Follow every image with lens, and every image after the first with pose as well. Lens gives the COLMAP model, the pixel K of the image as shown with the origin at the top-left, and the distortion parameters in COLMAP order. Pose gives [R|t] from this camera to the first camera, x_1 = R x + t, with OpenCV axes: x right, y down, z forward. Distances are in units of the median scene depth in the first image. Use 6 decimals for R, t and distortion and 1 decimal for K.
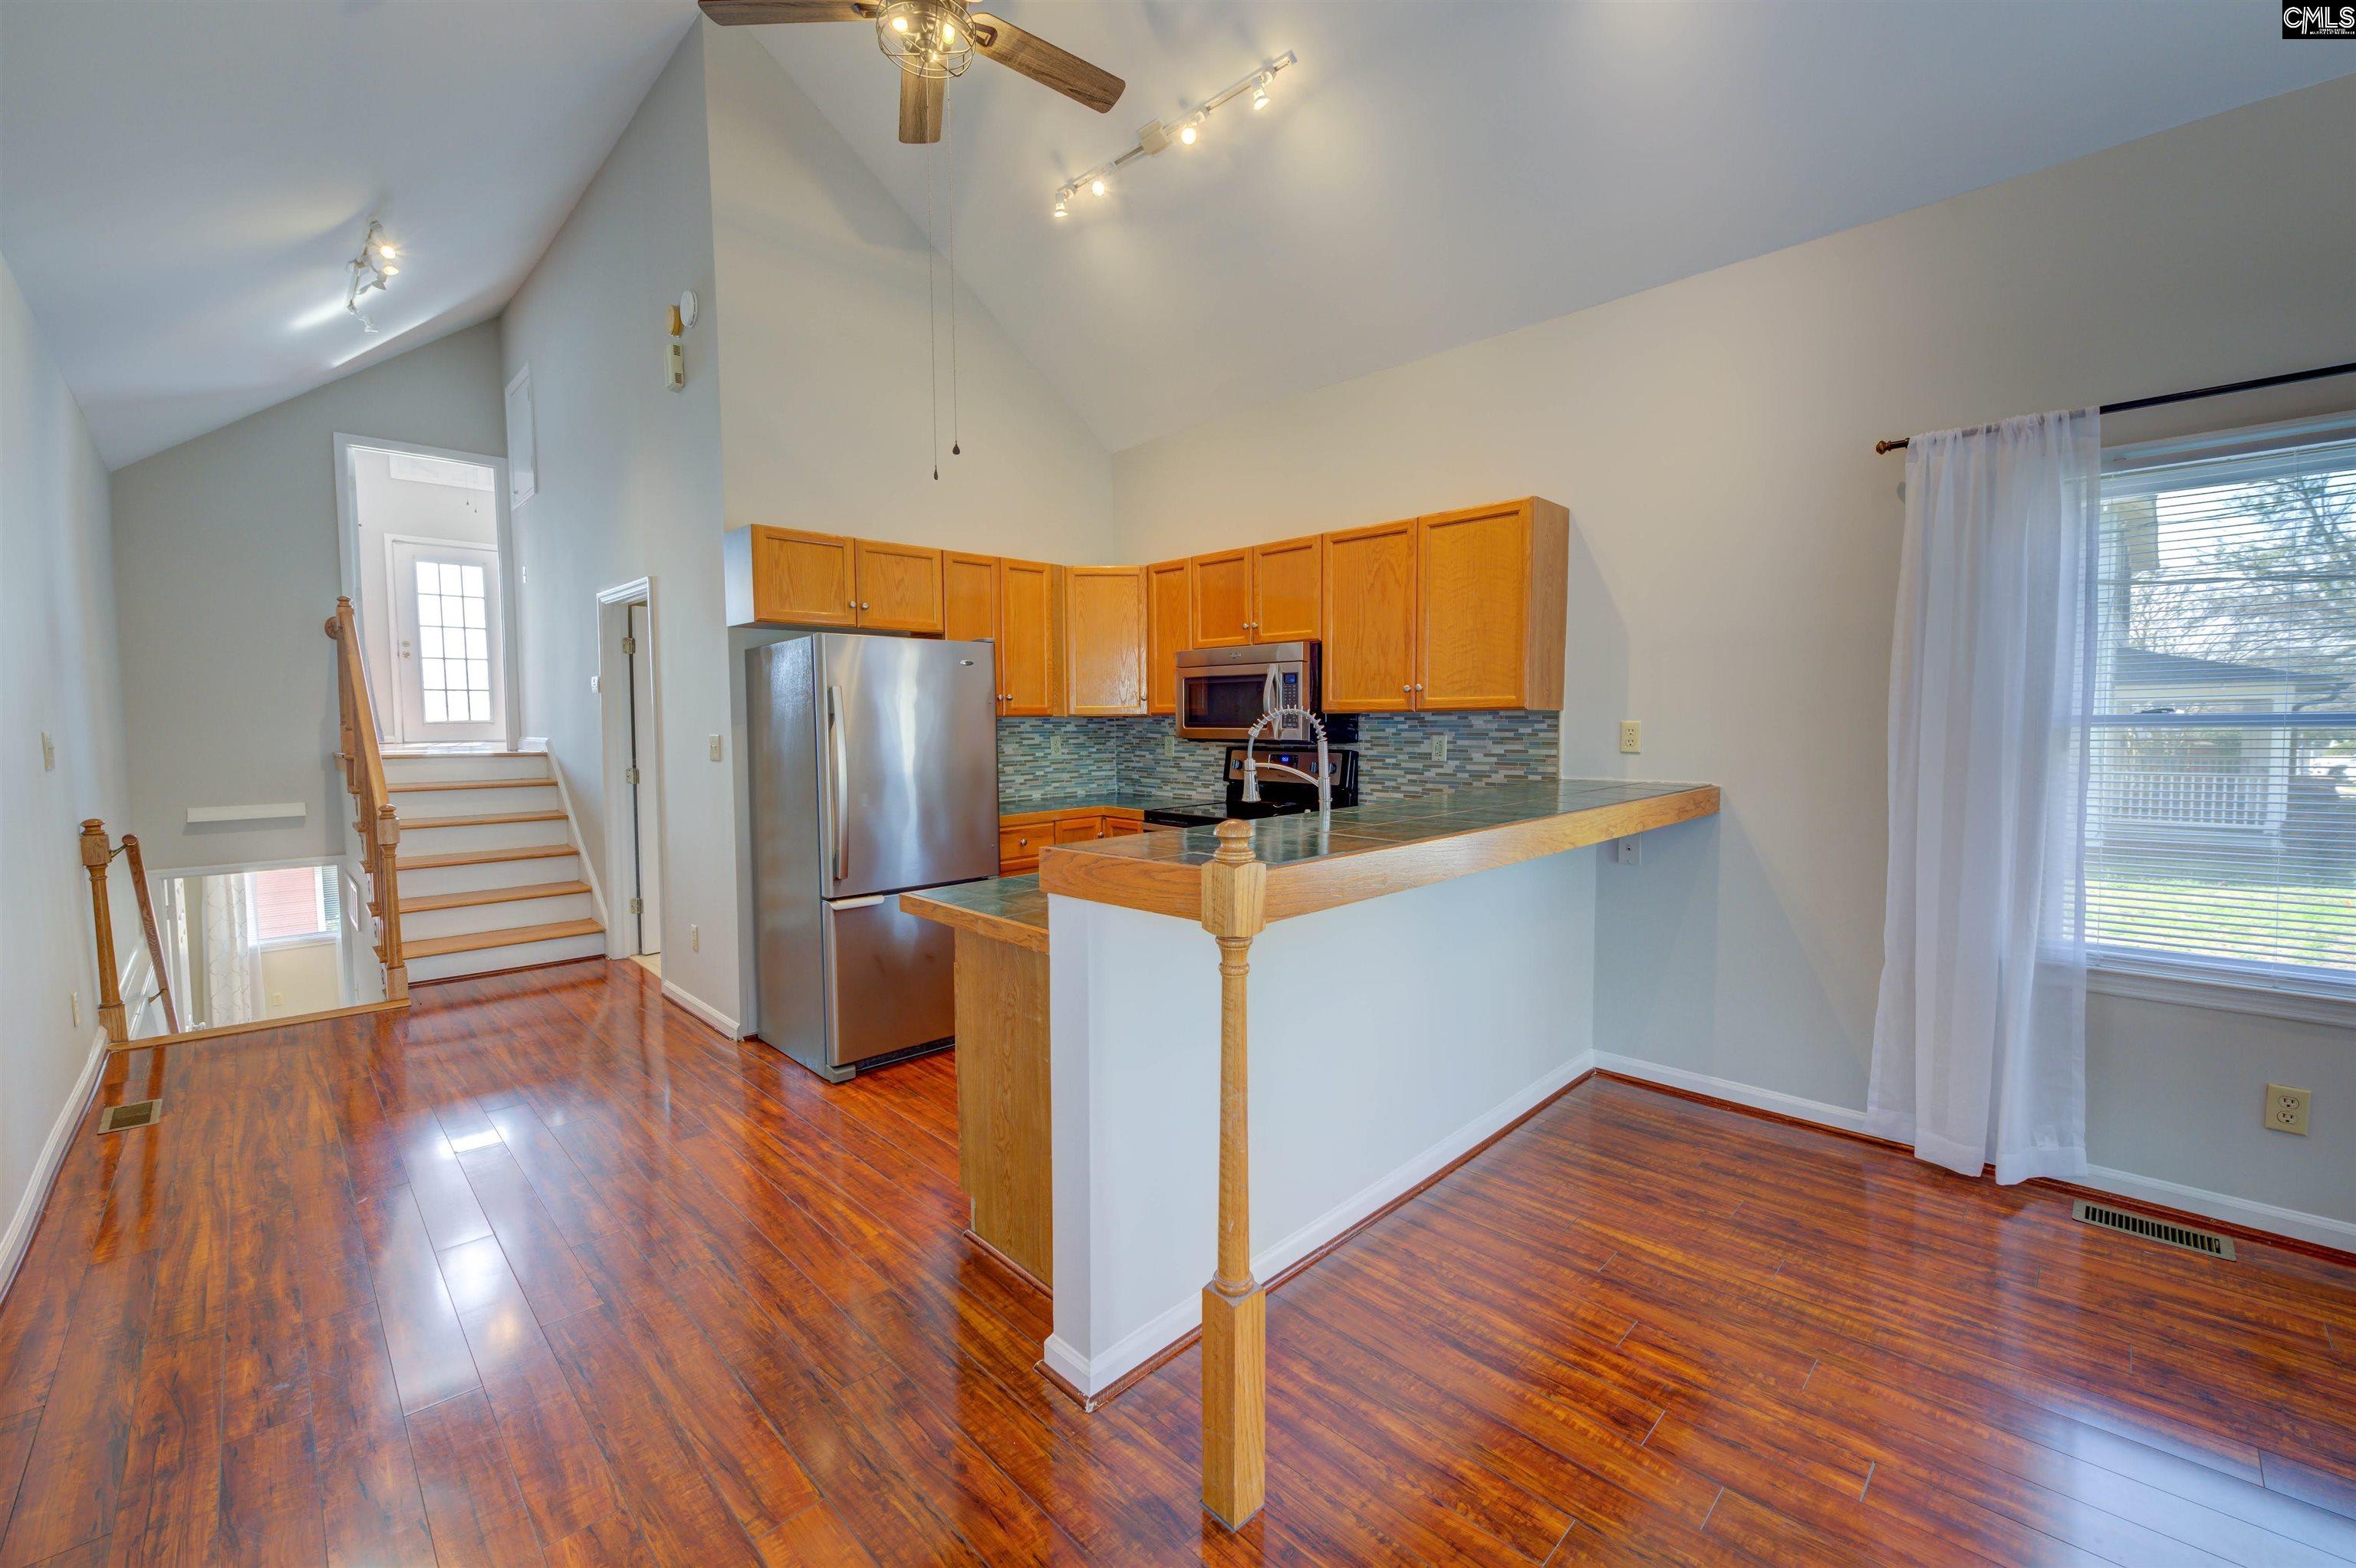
lens RADIAL K [[941.1, 0, 1172.2], [0, 941.1, 771.3], [0, 0, 1]] dist [0.004133, -0.003622]
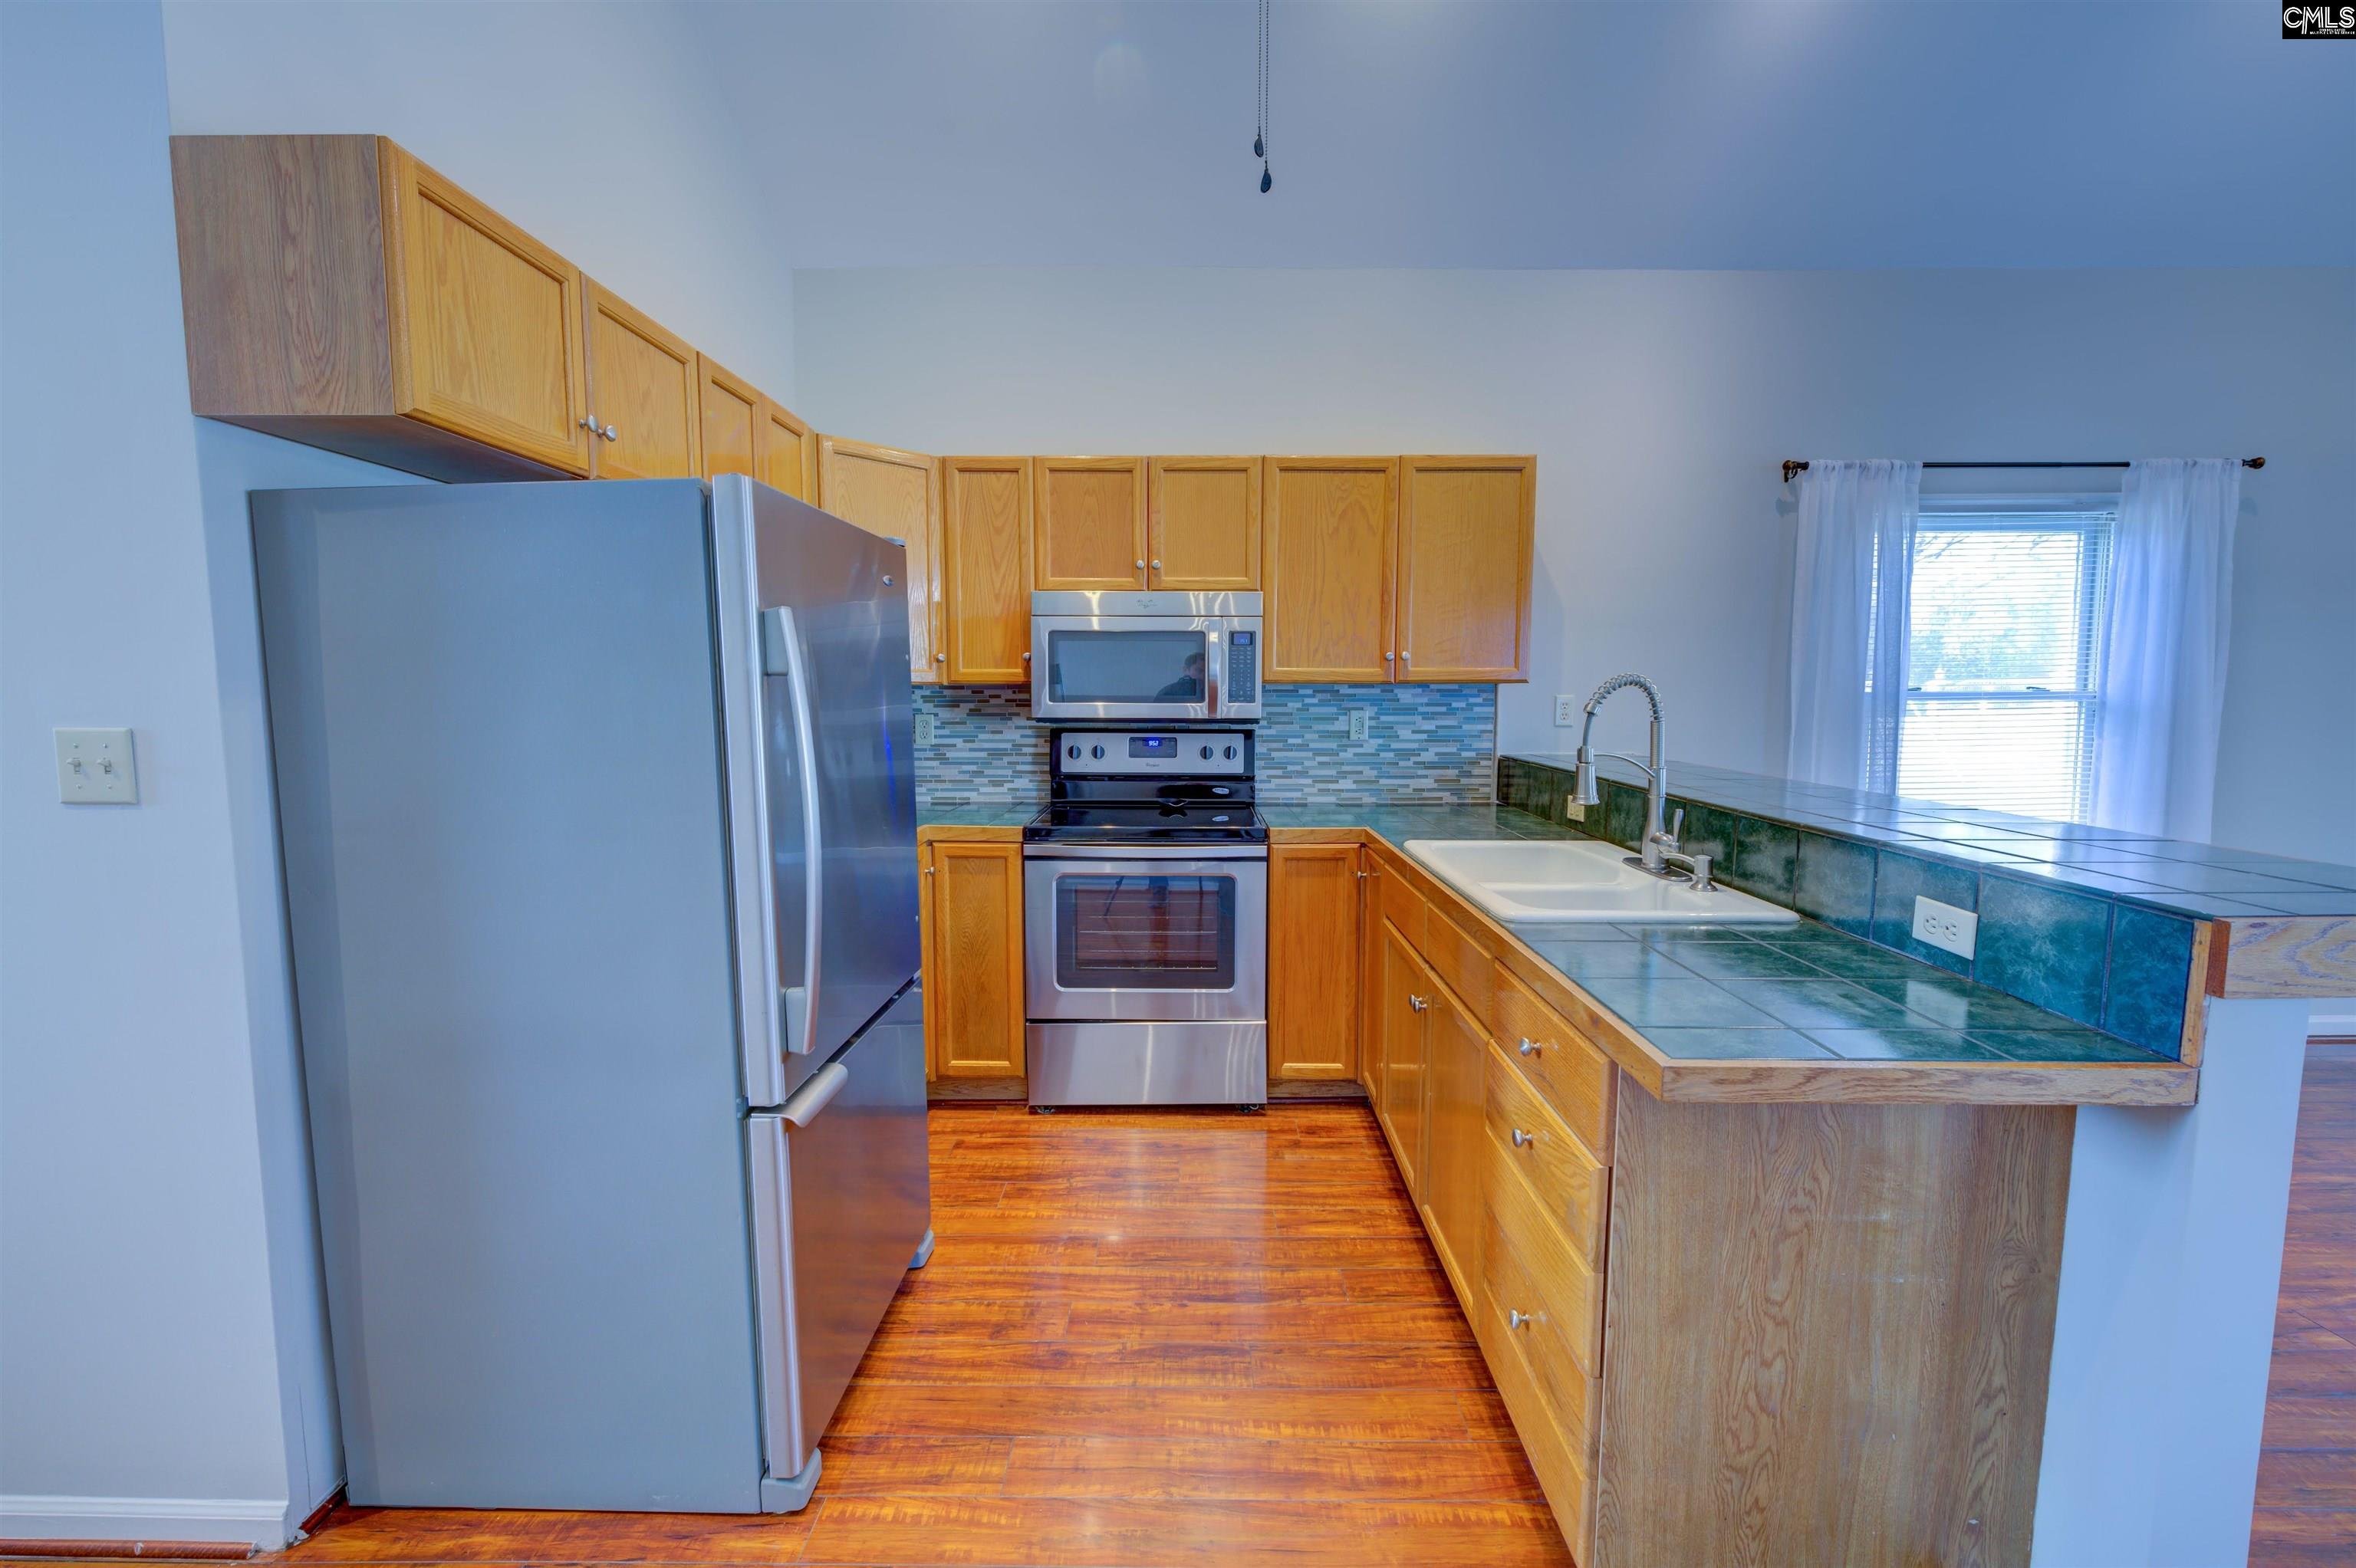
lens RADIAL K [[941.1, 0, 1175.0], [0, 941.1, 766.8], [0, 0, 1]] dist [0.004133, -0.003622]
pose [[0.709907, -0.051817, 0.702386, -0.464893], [0.033662, 0.998646, 0.039650, -0.026453], [-0.703490, -0.004504, 0.710691, 0.497172]]
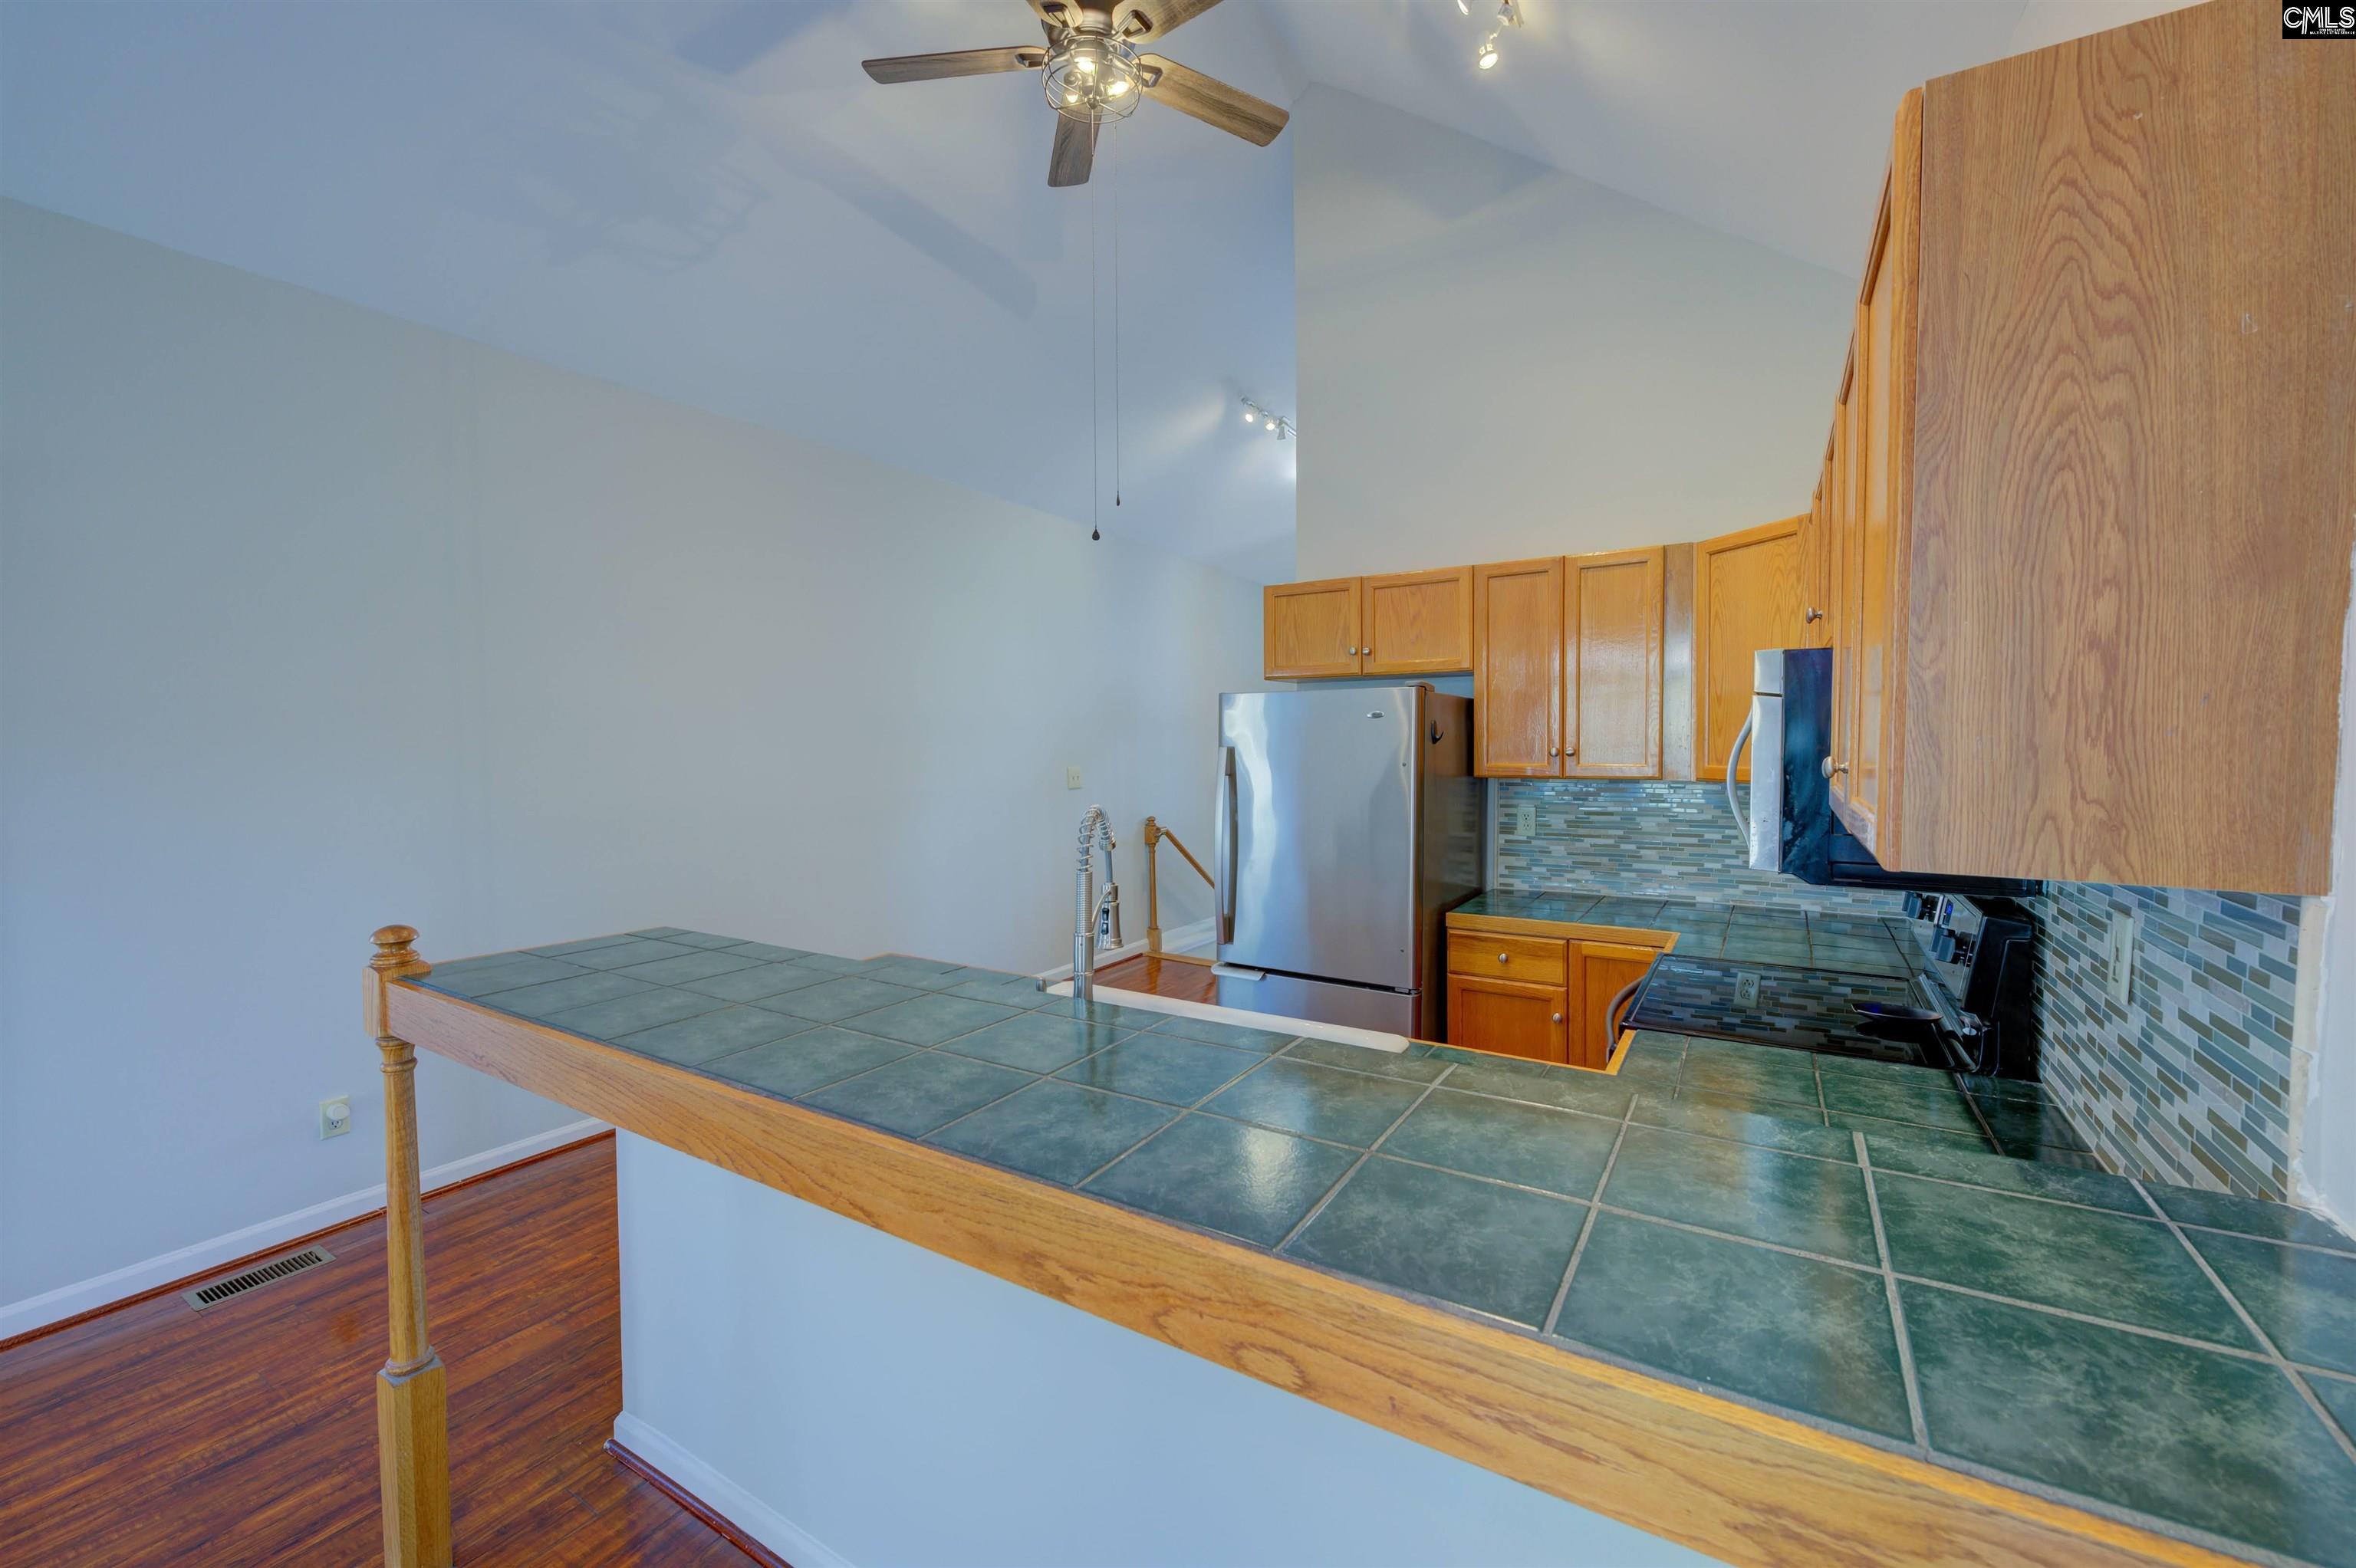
lens RADIAL K [[941.1, 0, 1159.3], [0, 941.1, 780.0], [0, 0, 1]] dist [0.004133, -0.003622]
pose [[0.208396, 0.050682, -0.976730, 0.520158], [-0.057226, 0.997577, 0.039554, -0.077524], [0.976369, 0.047651, 0.210792, 0.633075]]
